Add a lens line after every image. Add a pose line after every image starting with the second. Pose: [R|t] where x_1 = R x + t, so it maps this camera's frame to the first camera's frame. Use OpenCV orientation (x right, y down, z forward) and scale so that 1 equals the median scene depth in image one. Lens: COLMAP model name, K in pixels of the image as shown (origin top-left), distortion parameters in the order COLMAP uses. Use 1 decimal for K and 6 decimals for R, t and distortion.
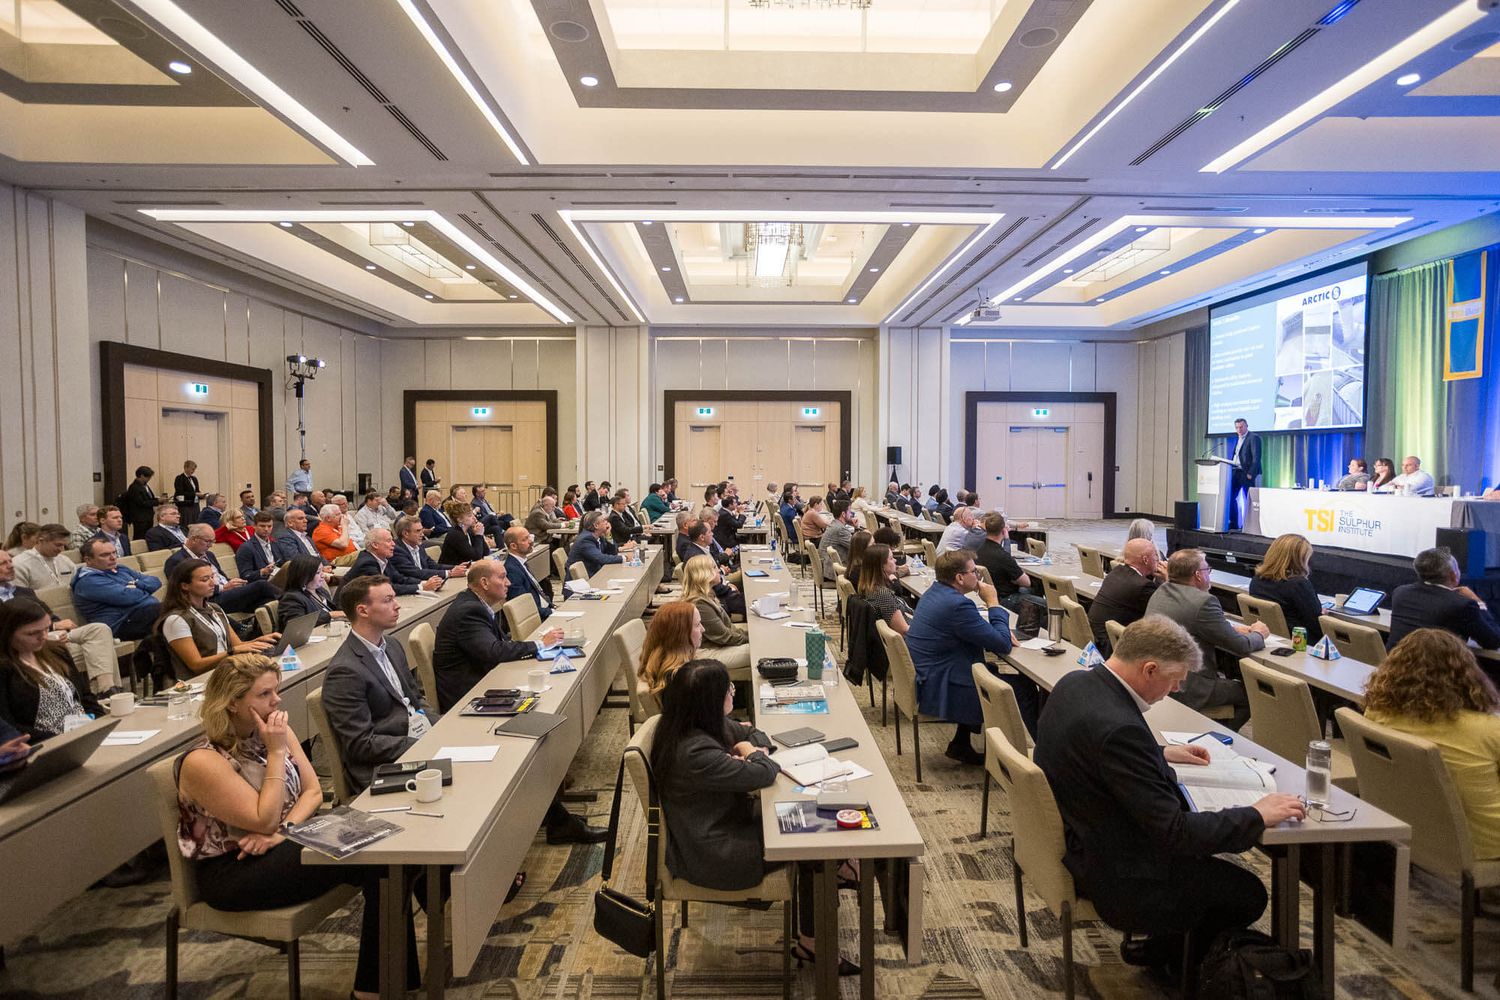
lens RADIAL K [[766.8, 0, 750.0], [0, 766.8, 500.0], [0, 0, 1]] dist [-0.002797, 0.000574]
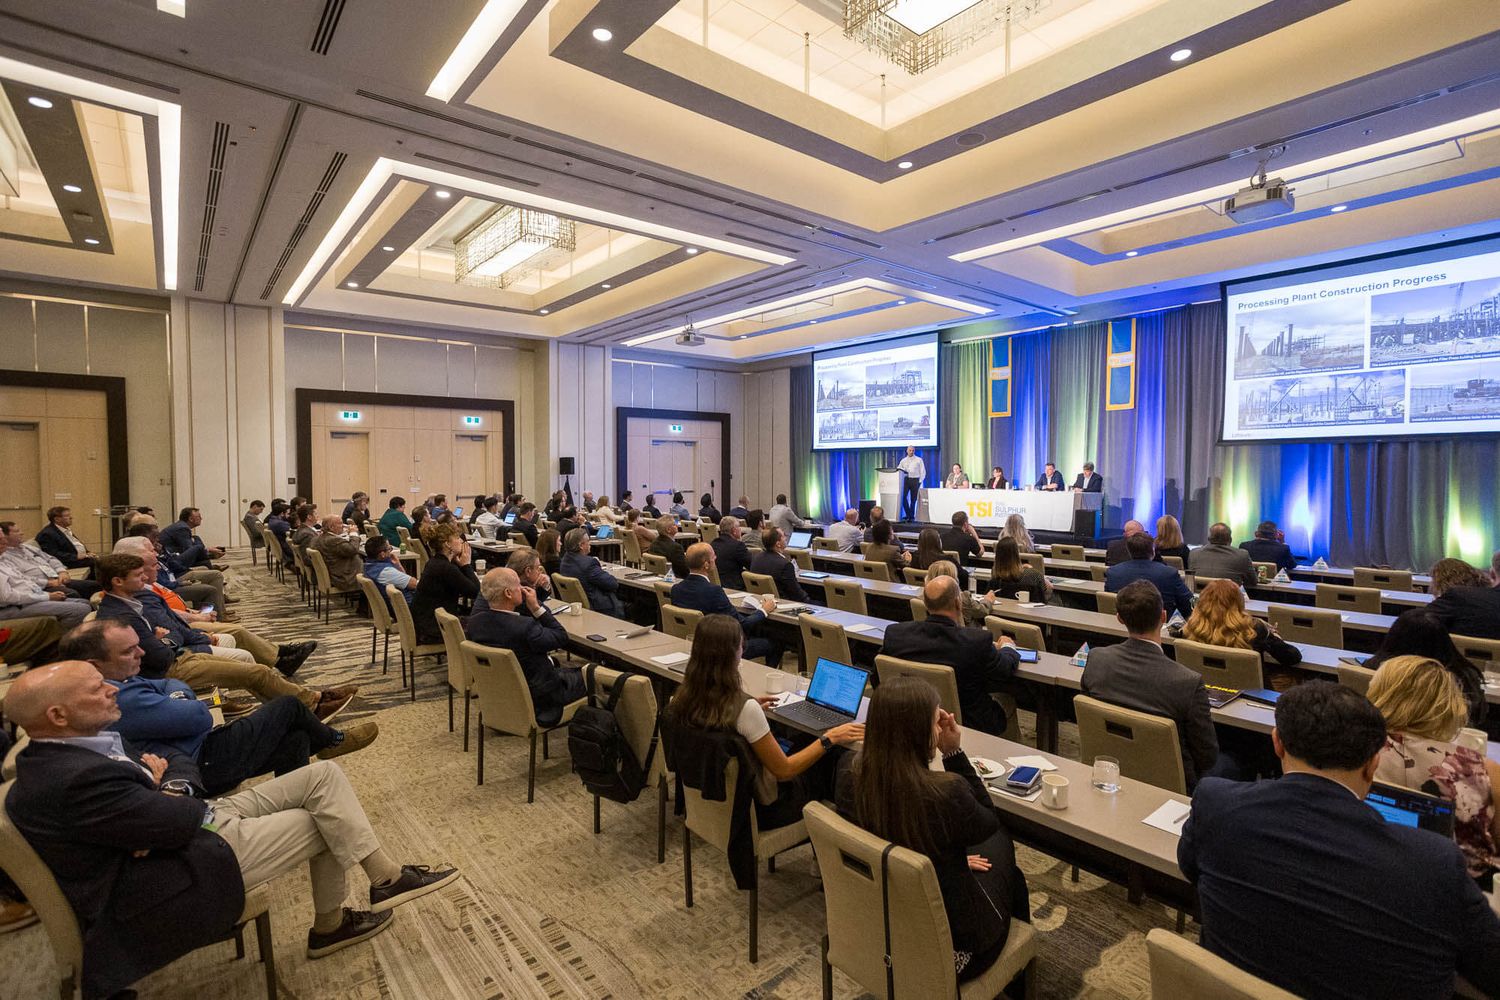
lens RADIAL K [[709.4, 0, 750.0], [0, 709.4, 500.0], [0, 0, 1]] dist [0.000716, 0.000954]
pose [[0.781008, -0.032173, 0.623691, -0.259397], [0.038303, 0.999260, 0.003583, -0.007976], [-0.623345, 0.021091, 0.781663, 0.123915]]
